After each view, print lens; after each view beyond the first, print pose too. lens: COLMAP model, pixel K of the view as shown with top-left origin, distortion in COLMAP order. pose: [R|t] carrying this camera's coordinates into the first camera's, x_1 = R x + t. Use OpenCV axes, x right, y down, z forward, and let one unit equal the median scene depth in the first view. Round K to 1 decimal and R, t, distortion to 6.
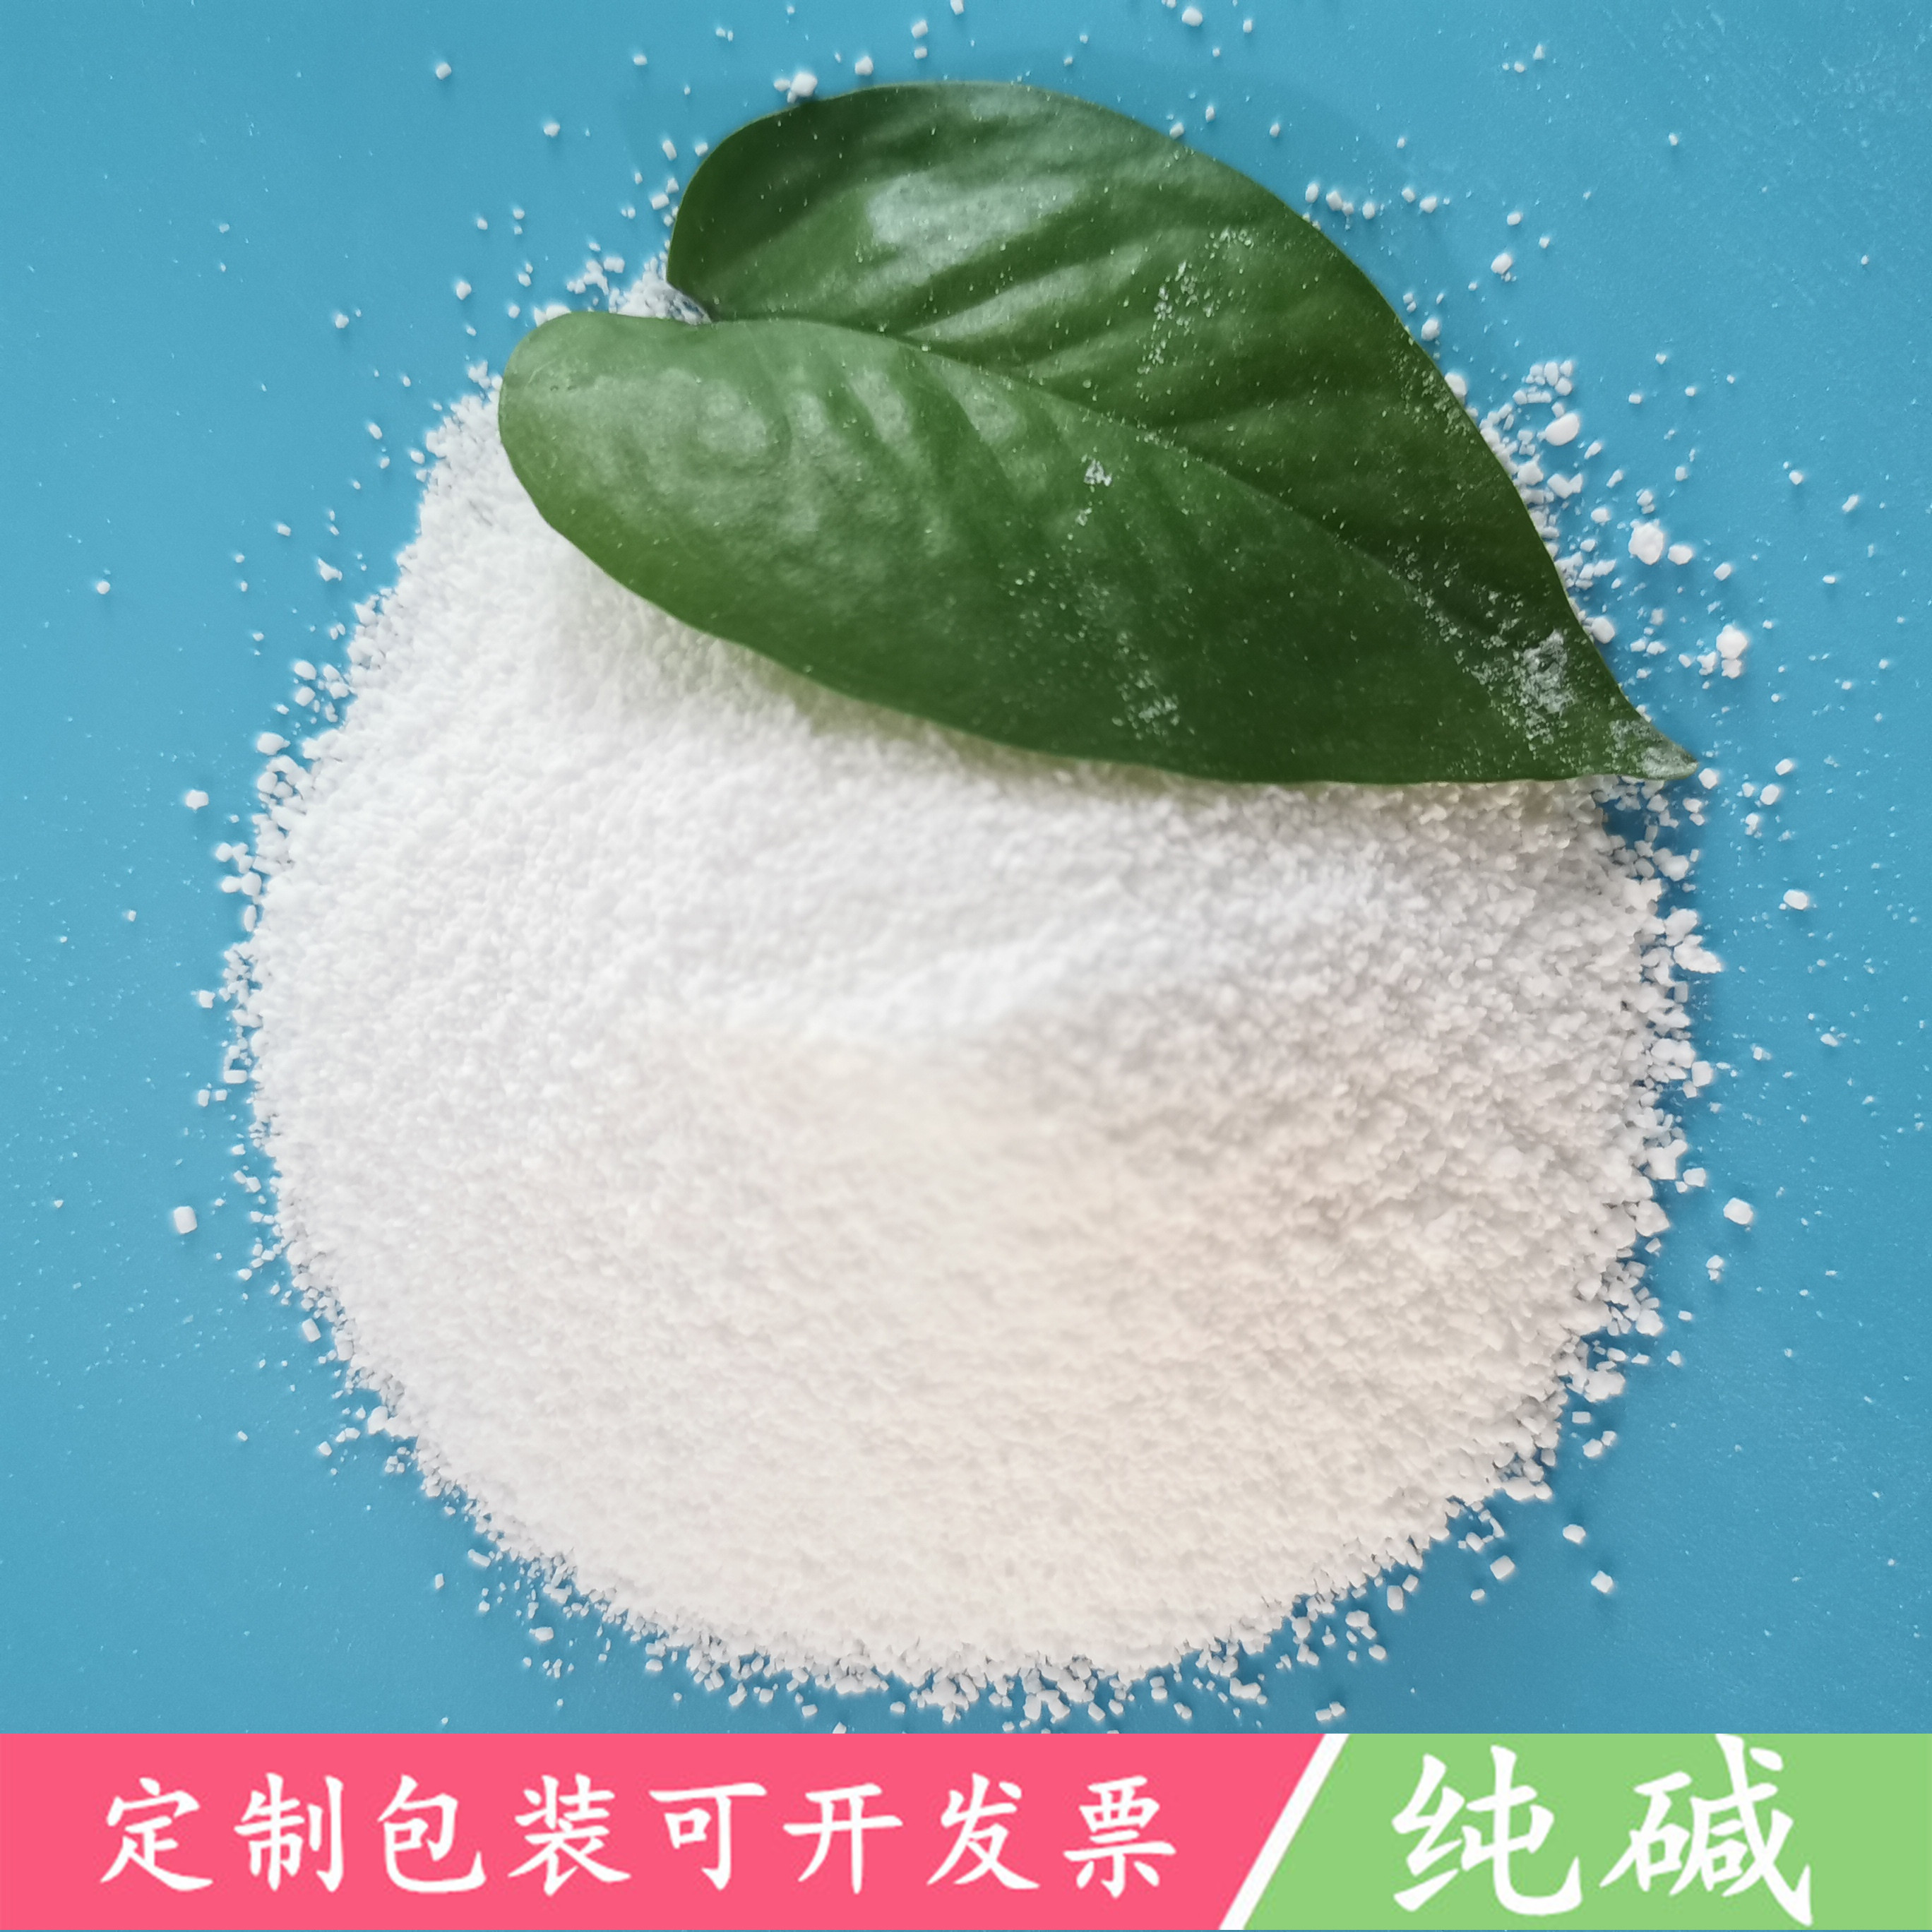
lens RADIAL K [[2147.3, 0, 968.5], [0, 2147.3, 966.7], [0, 0, 1]] dist [-0.128858, 0.000000]
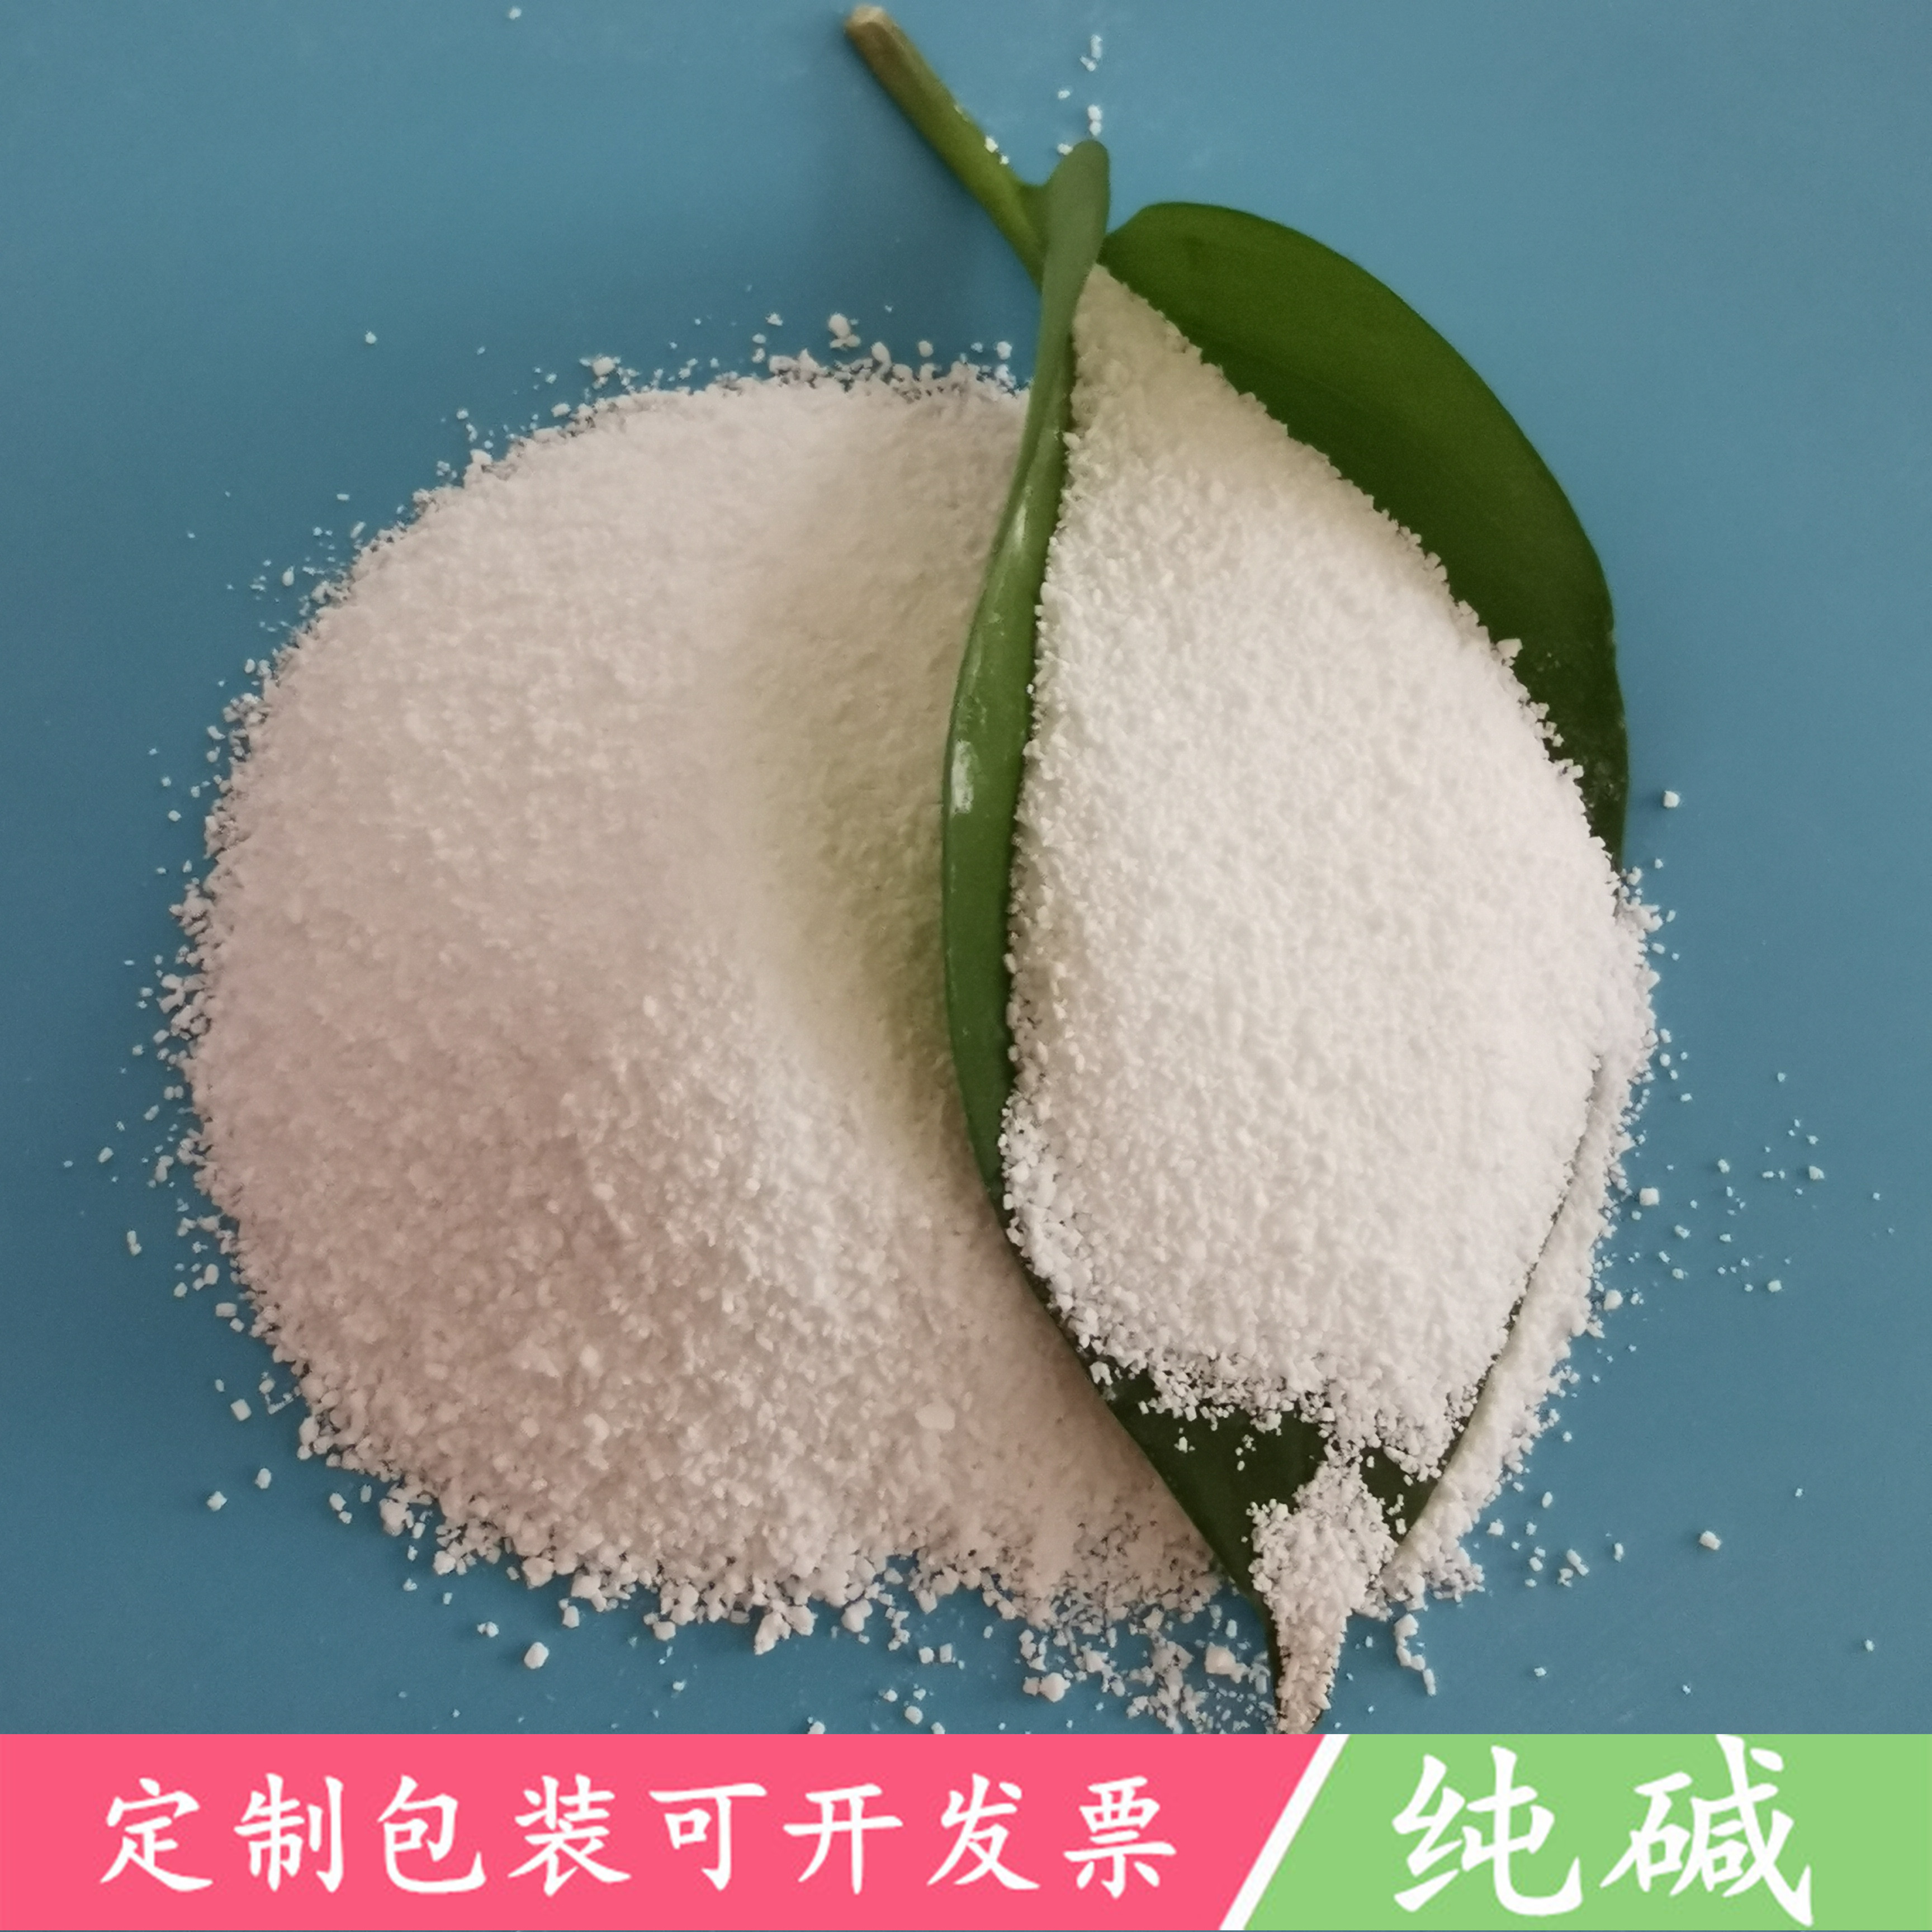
lens RADIAL K [[2021.0, 0, 965.9], [0, 2021.0, 967.7], [0, 0, 1]] dist [-0.007002, 0.000000]
pose [[-0.070344, 0.997506, -0.005717, -0.001248], [-0.994252, -0.070576, -0.080516, 0.007521], [-0.080719, 0.000021, 0.996737, -0.109878]]
